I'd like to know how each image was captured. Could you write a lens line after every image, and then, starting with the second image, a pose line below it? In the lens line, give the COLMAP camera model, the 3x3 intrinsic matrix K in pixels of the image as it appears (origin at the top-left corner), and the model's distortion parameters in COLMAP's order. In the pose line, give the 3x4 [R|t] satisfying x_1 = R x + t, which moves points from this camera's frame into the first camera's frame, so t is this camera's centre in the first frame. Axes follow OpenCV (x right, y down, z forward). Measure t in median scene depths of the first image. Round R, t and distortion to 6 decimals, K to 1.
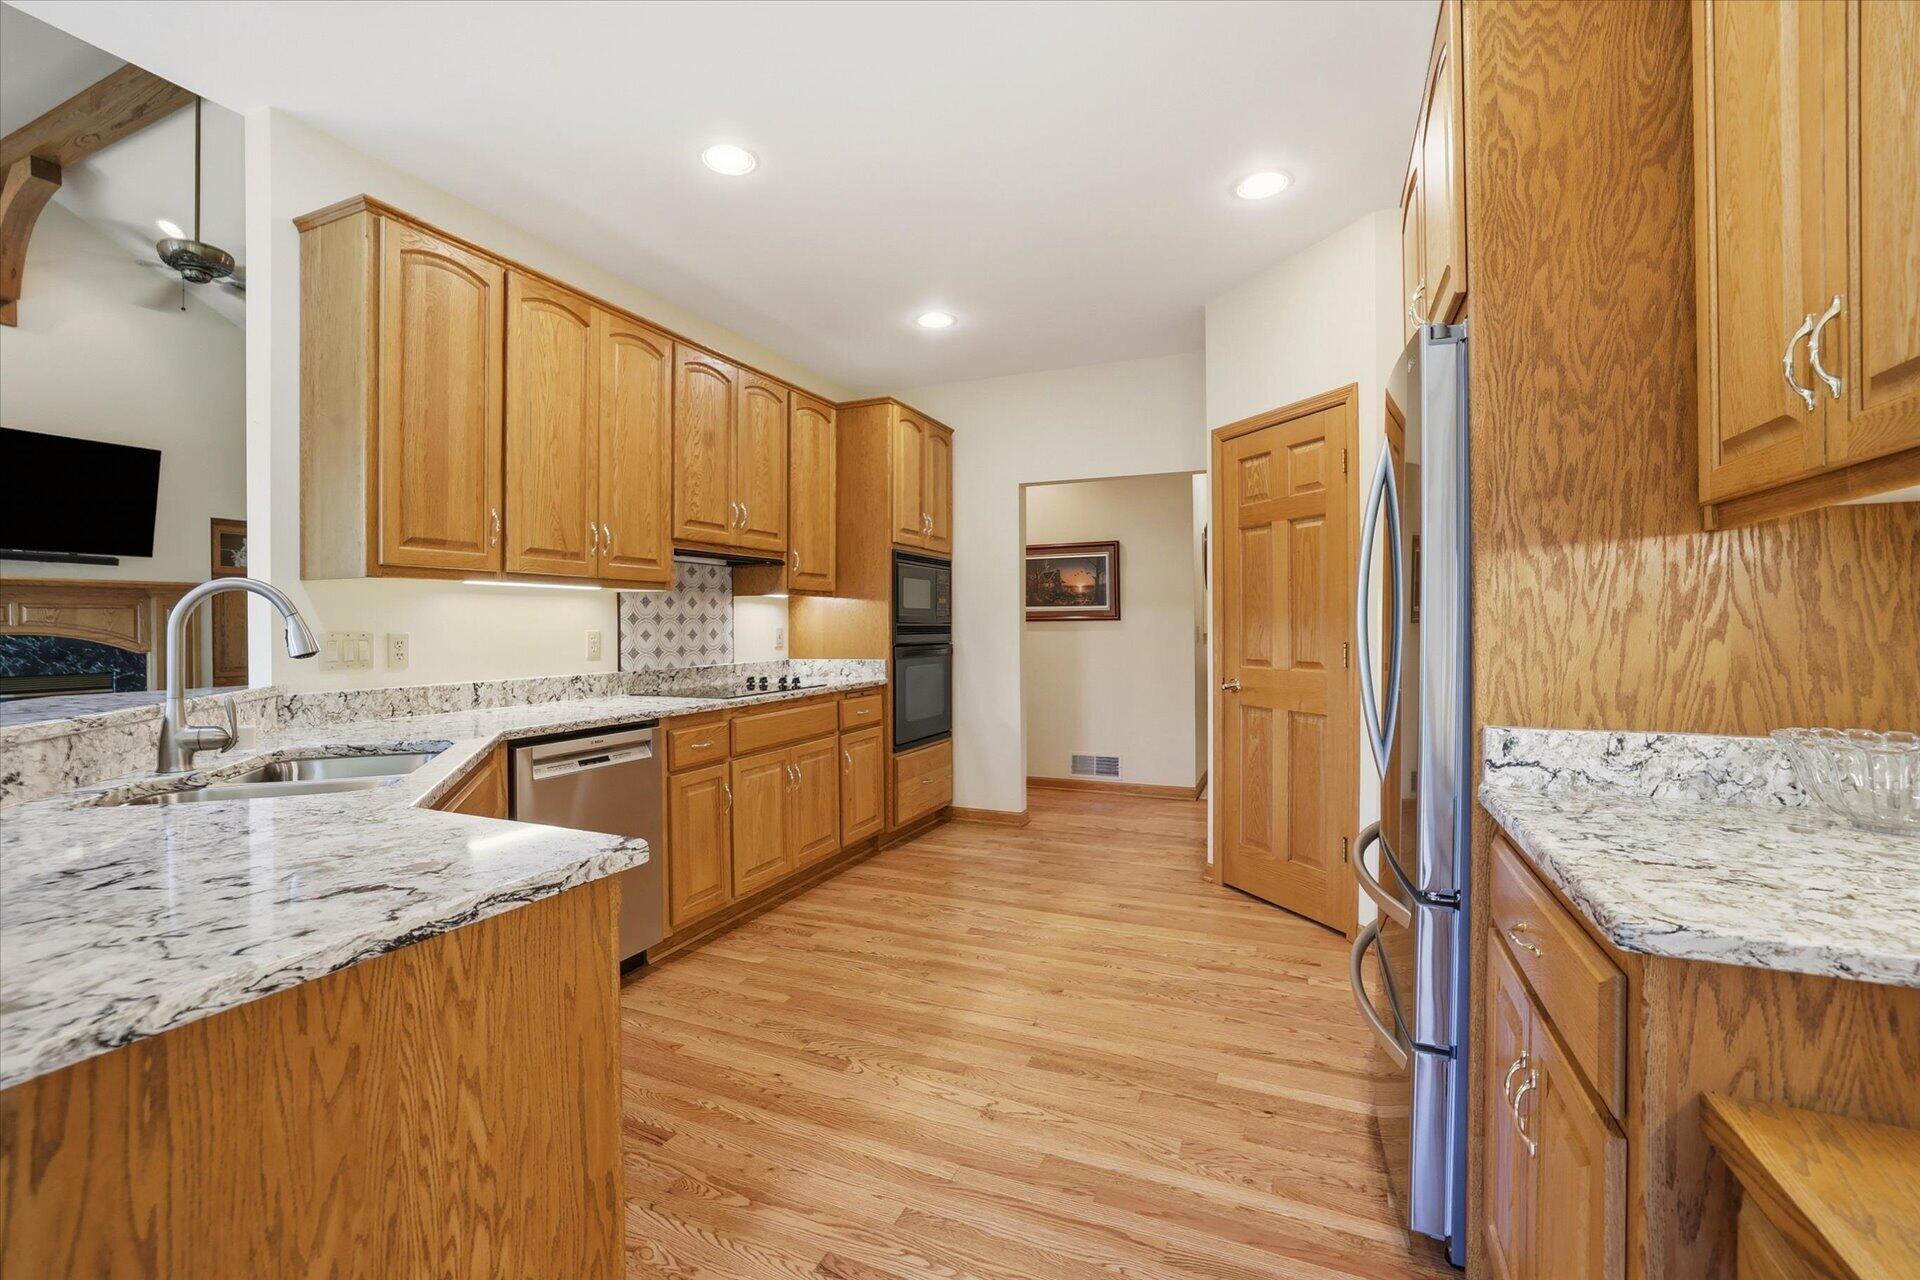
lens RADIAL K [[831.0, 0, 937.2], [0, 831.0, 643.1], [0, 0, 1]] dist [-0.002497, -0.000250]
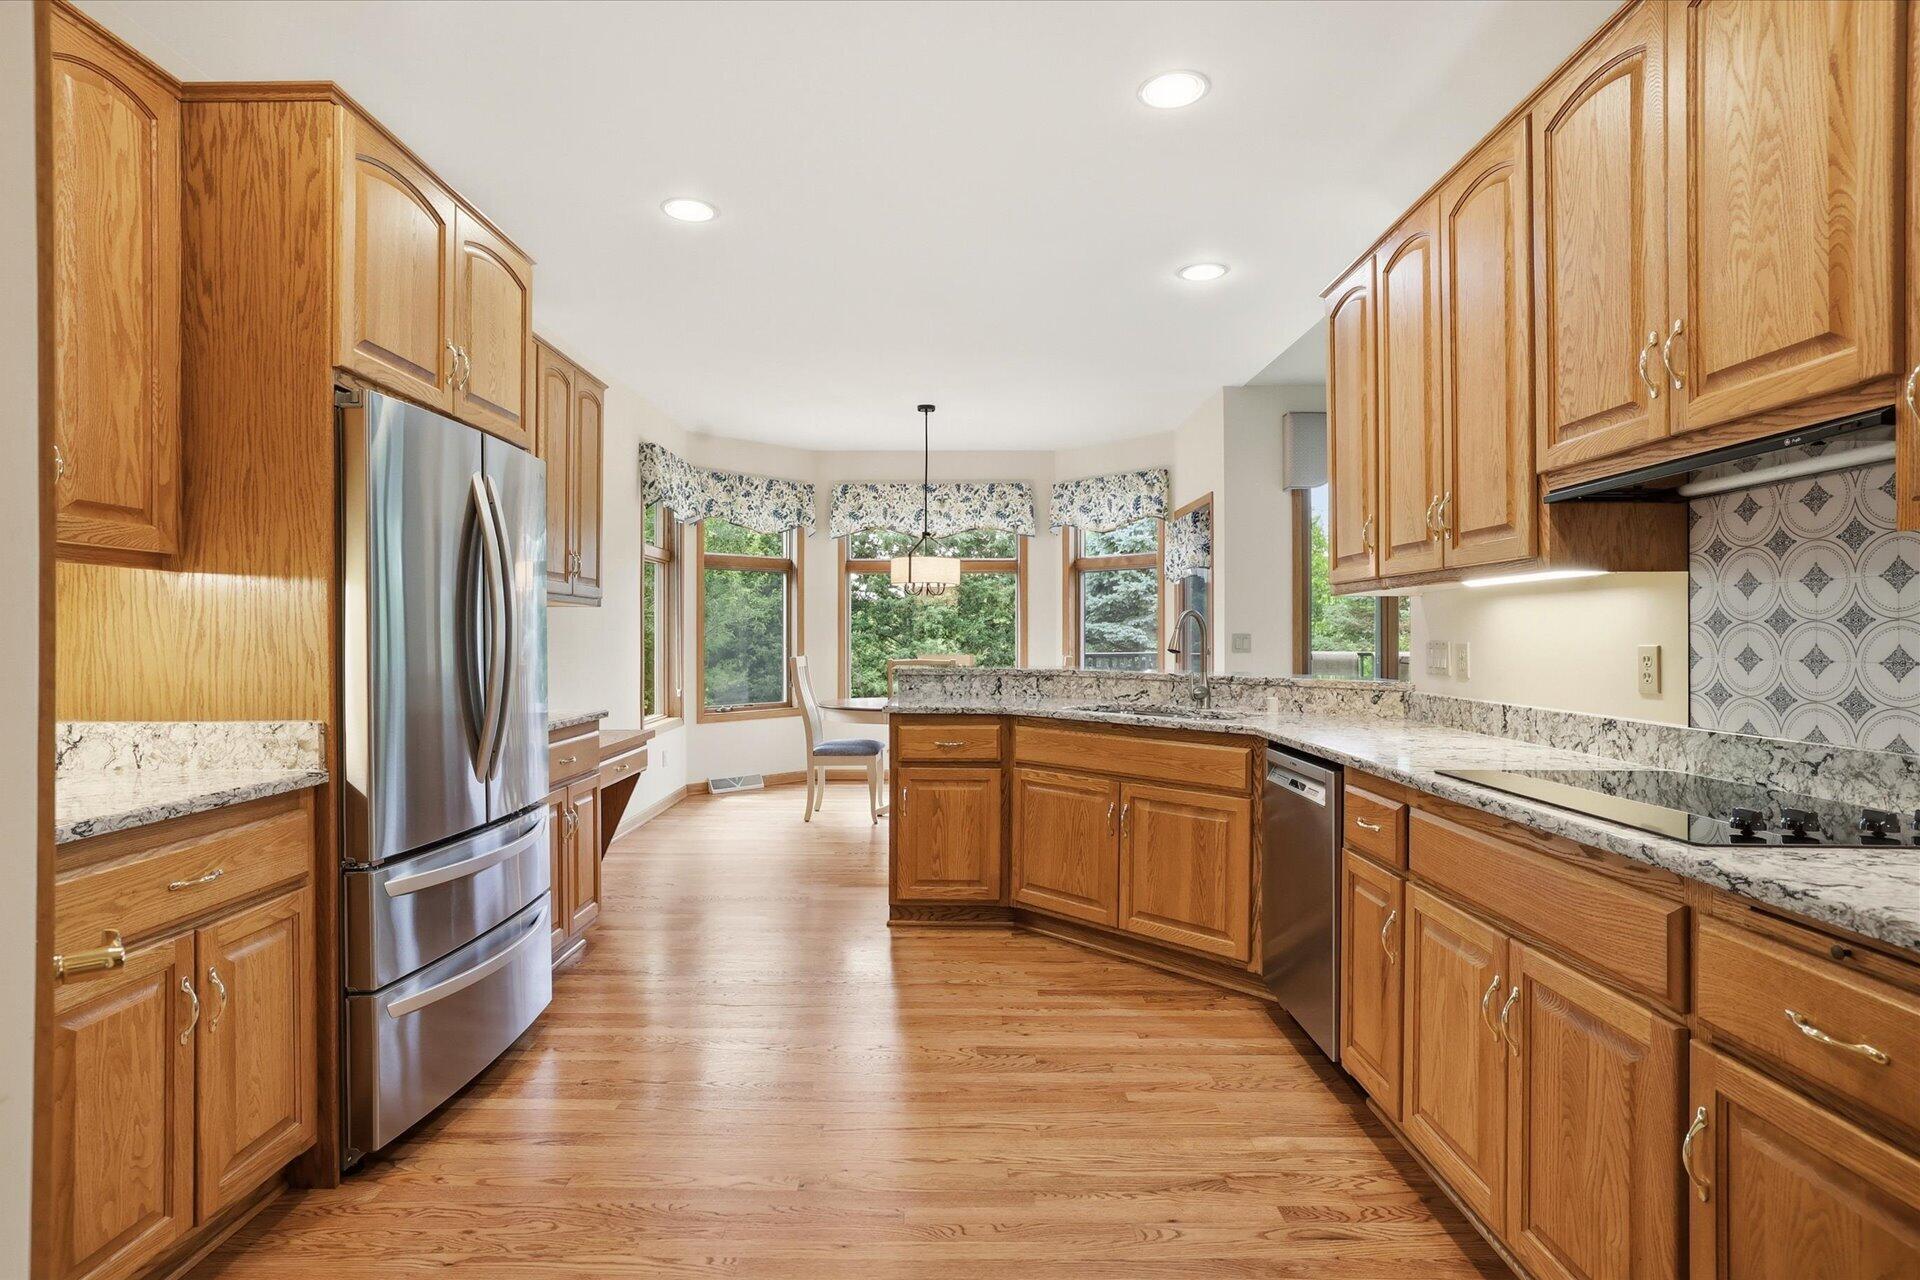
lens RADIAL K [[963.4, 0, 960.0], [0, 963.4, 640.0], [0, 0, 1]] dist [-0.002063, -0.000039]
pose [[-0.908368, 0.009951, -0.418054, 0.283386], [-0.001810, 0.999614, 0.027728, -0.035977], [0.418169, 0.025944, -0.907999, 1.404204]]
